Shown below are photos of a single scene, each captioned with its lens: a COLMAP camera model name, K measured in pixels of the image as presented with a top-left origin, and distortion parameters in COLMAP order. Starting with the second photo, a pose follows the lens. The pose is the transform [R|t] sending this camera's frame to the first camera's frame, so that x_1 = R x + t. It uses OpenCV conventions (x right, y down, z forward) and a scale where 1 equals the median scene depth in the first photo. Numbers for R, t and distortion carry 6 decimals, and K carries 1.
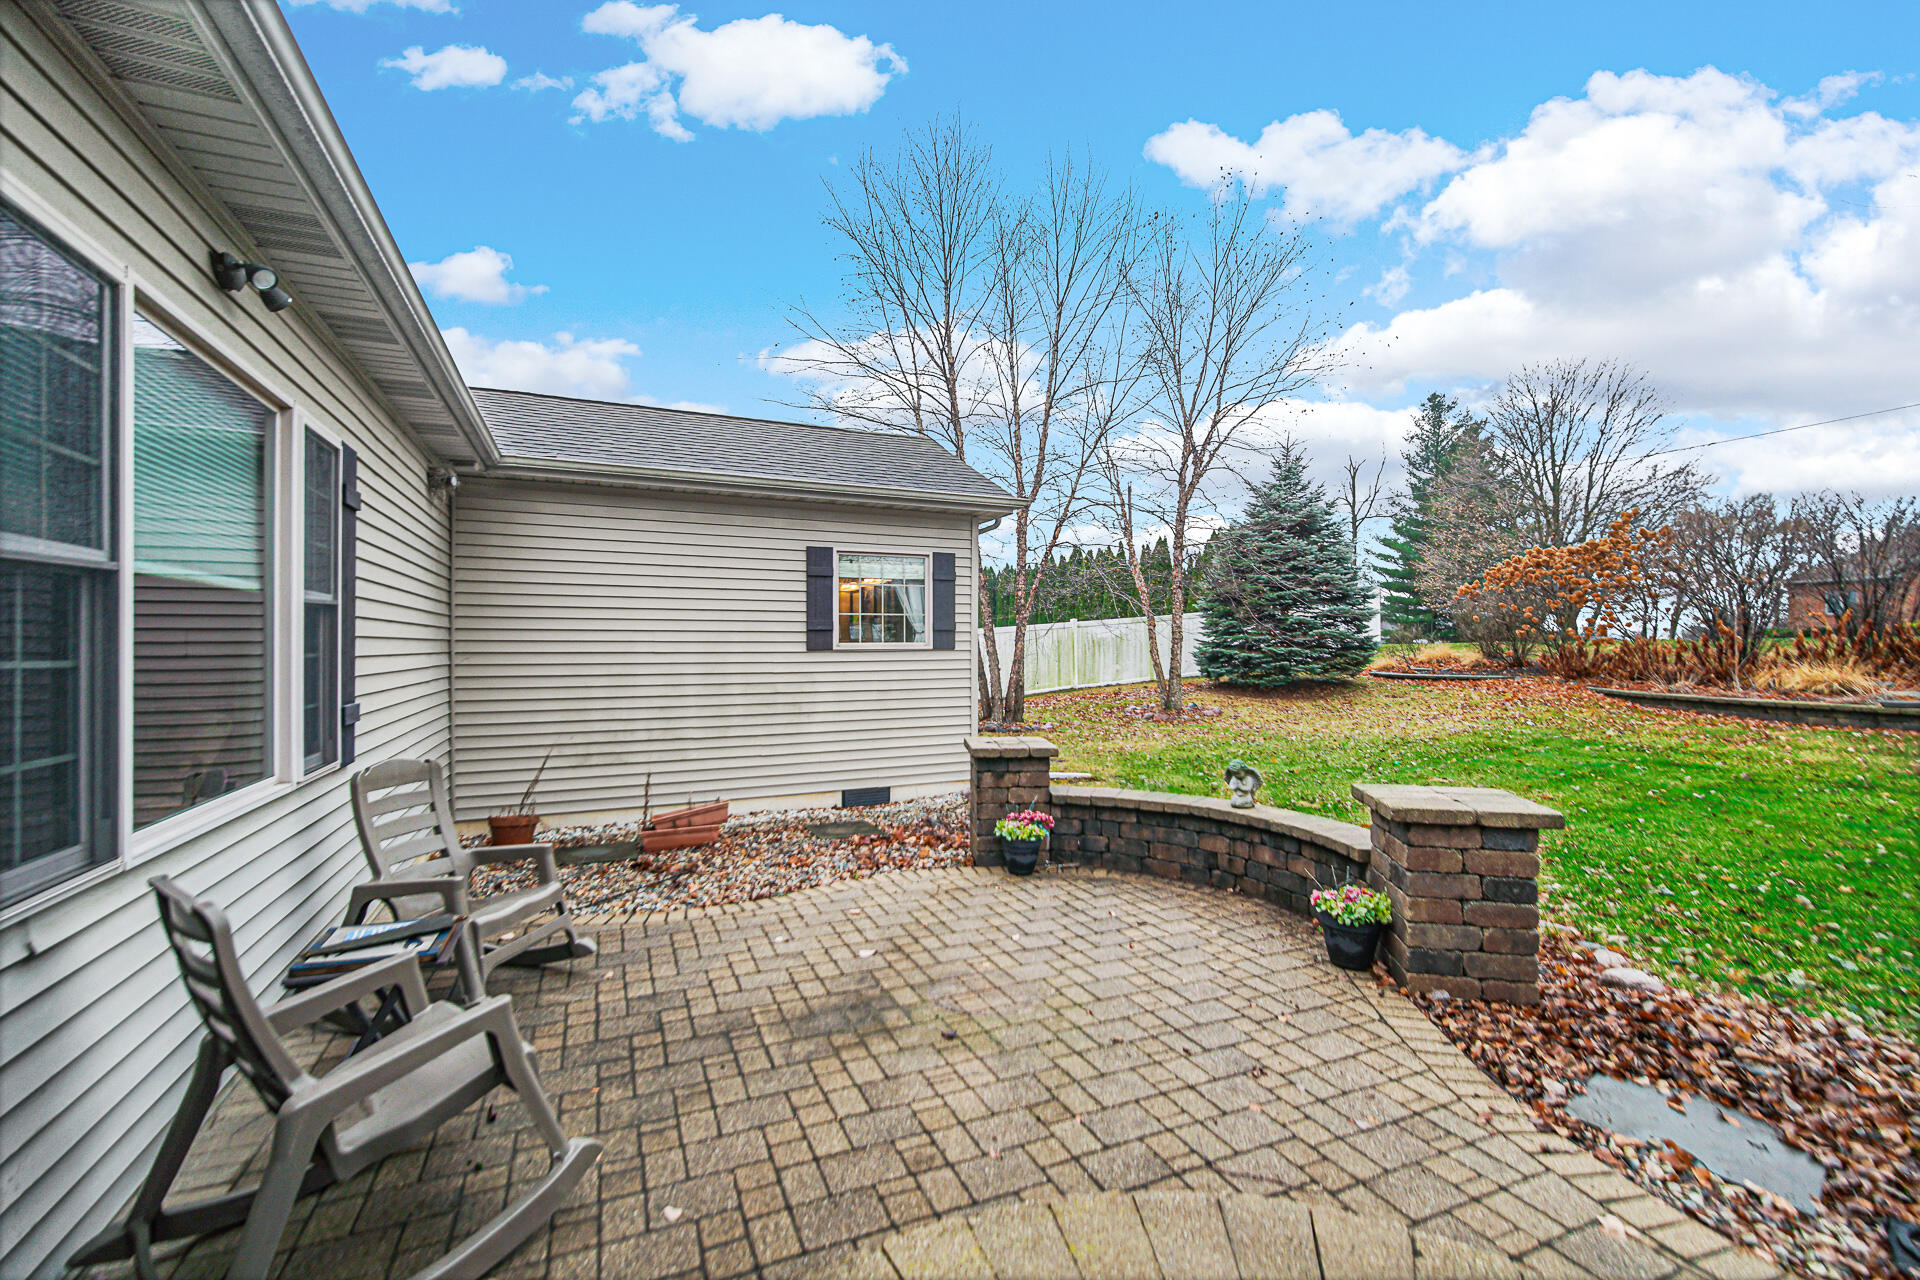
lens RADIAL K [[760.7, 0, 957.6], [0, 760.7, 637.7], [0, 0, 1]] dist [-0.003032, -0.000393]
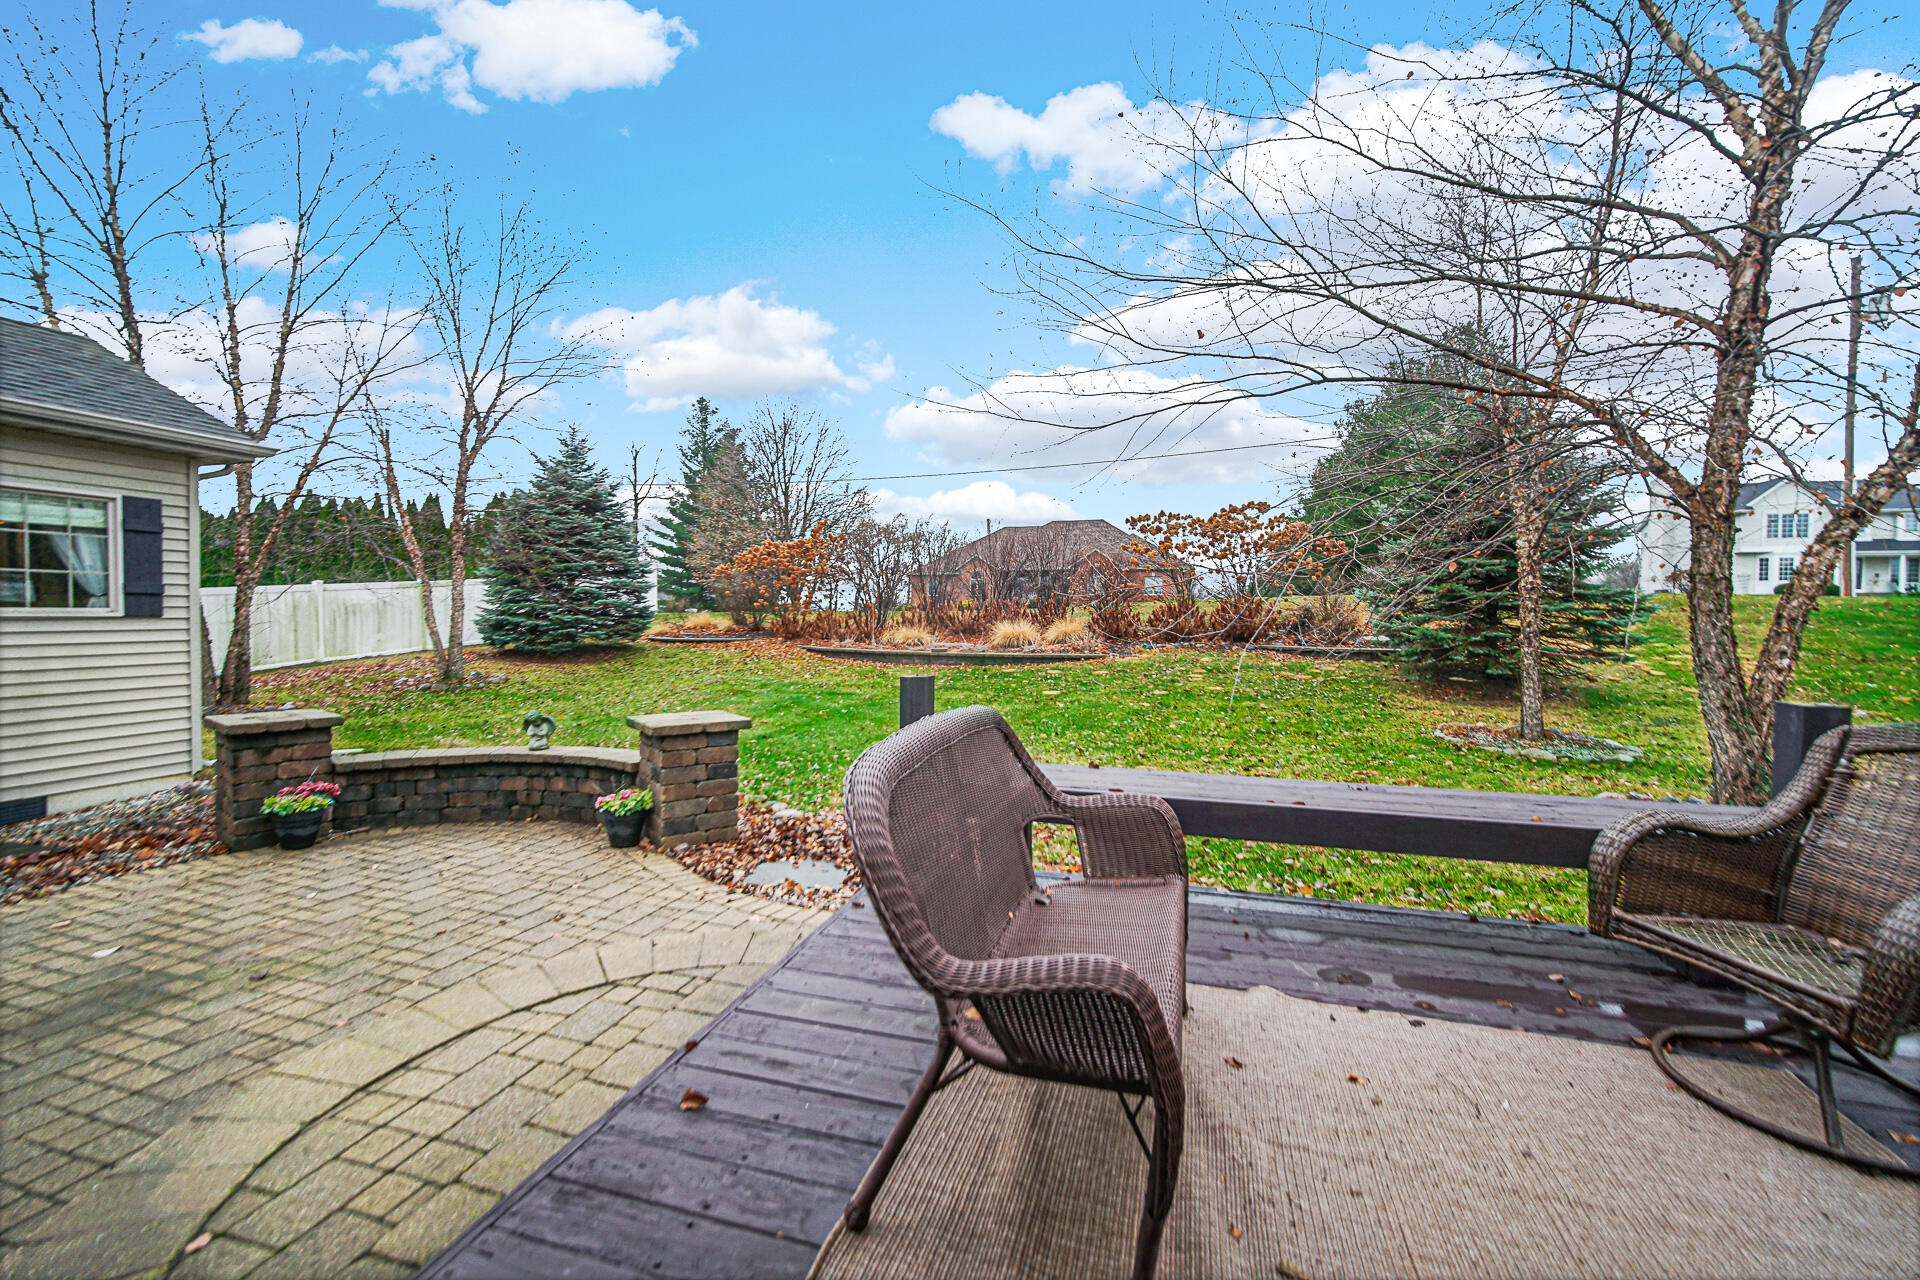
lens RADIAL K [[760.7, 0, 957.6], [0, 760.7, 637.7], [0, 0, 1]] dist [-0.003032, -0.000393]
pose [[0.638255, -0.018282, 0.769608, -0.071418], [-0.014683, 0.999247, 0.035914, -0.003545], [-0.769685, -0.034223, 0.637506, -0.154764]]
